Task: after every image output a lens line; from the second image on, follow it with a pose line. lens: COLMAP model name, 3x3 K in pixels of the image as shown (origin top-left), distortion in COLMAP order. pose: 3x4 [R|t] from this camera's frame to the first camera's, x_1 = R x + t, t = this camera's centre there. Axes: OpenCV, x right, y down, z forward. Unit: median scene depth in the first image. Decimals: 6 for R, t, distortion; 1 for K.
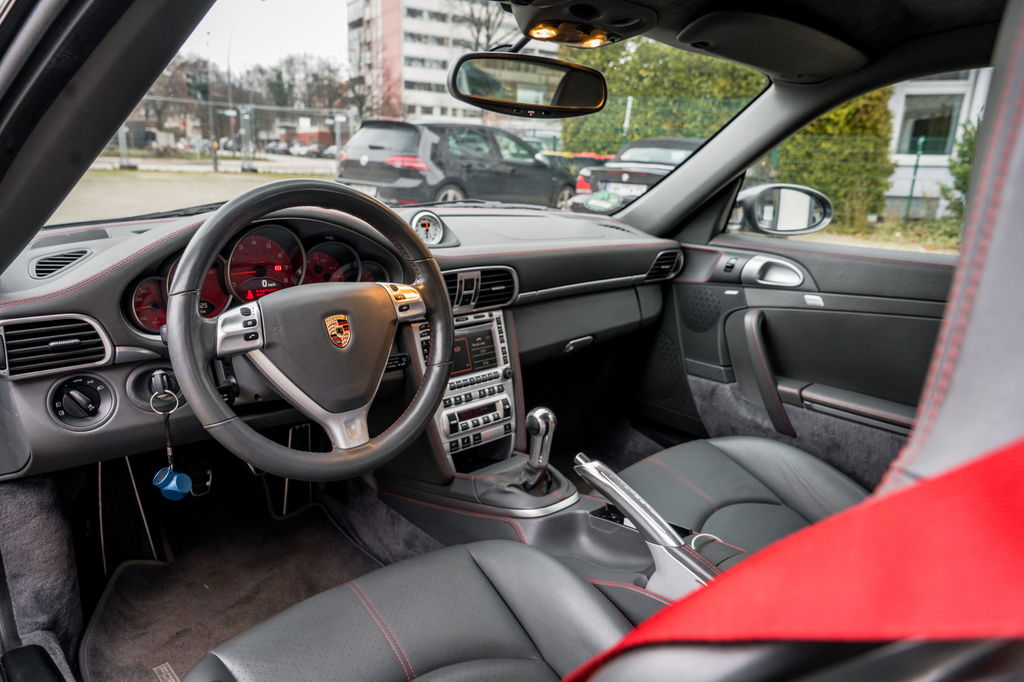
lens RADIAL K [[694.0, 0, 512.0], [0, 694.0, 341.0], [0, 0, 1]] dist [-0.004781, -0.000876]
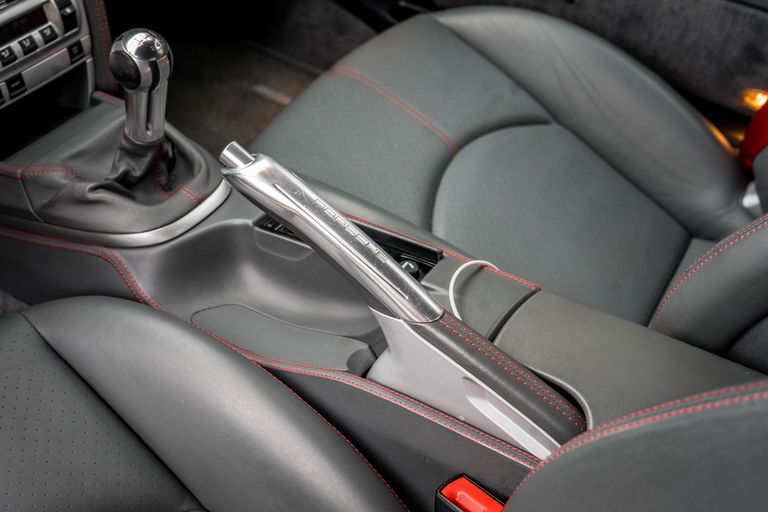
lens RADIAL K [[960.4, 0, 384.0], [0, 960.4, 256.0], [0, 0, 1]] dist [-0.076727, 0.030323]
pose [[0.959765, -0.140157, 0.243325, 0.020972], [0.008471, 0.880587, 0.473810, -0.072569], [-0.280676, -0.452685, 0.846344, 0.285705]]
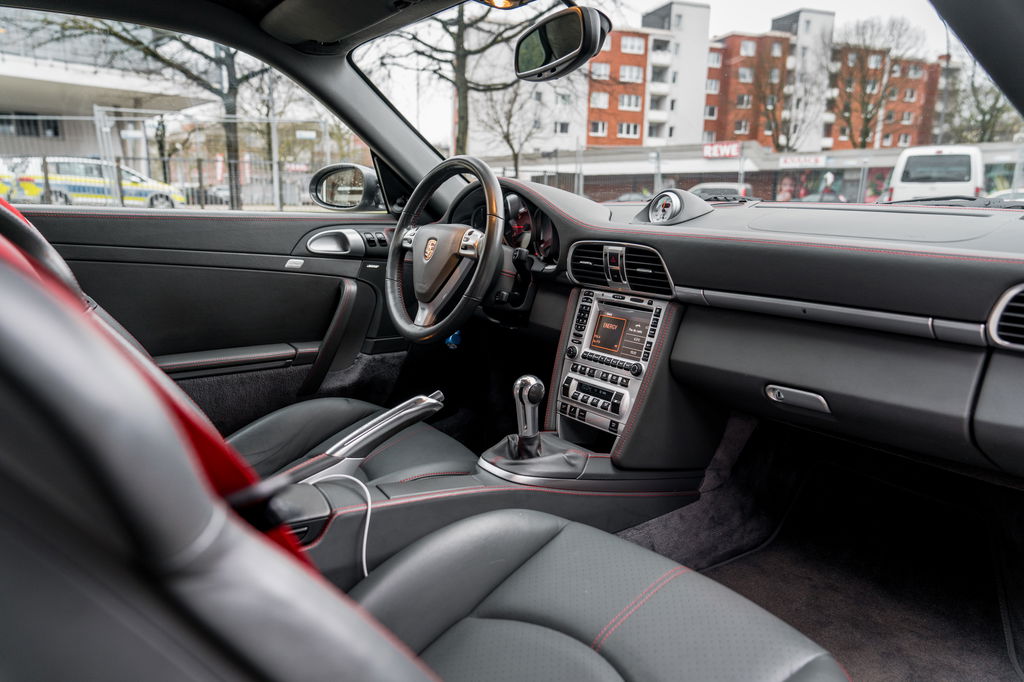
lens RADIAL K [[694.0, 0, 512.0], [0, 694.0, 341.0], [0, 0, 1]] dist [-0.004781, -0.000876]
pose [[-0.120477, 0.171497, -0.977790, 0.891442], [-0.256958, 0.946009, 0.197584, -0.124655], [0.958884, 0.275056, -0.069905, 0.932685]]
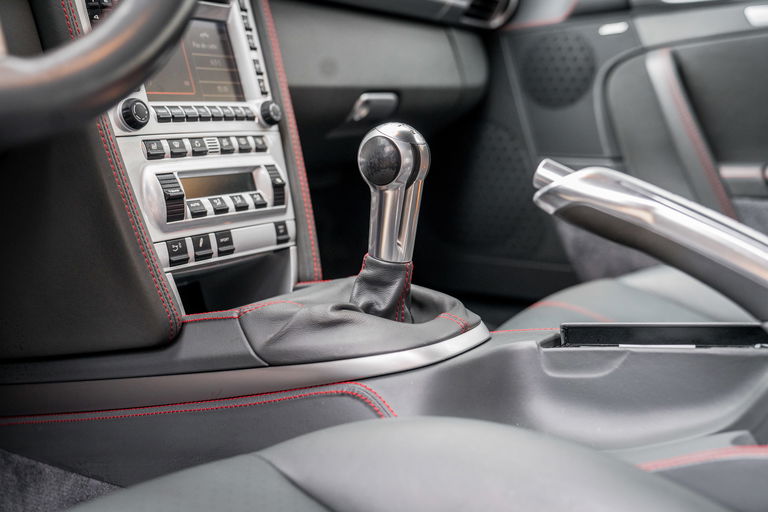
lens RADIAL K [[960.4, 0, 384.0], [0, 960.4, 256.0], [0, 0, 1]] dist [-0.076727, 0.030323]
pose [[0.958217, -0.063635, 0.278874, -0.119941], [0.088120, 0.993195, -0.076151, 0.200319], [-0.272130, 0.097544, 0.957304, 0.401725]]
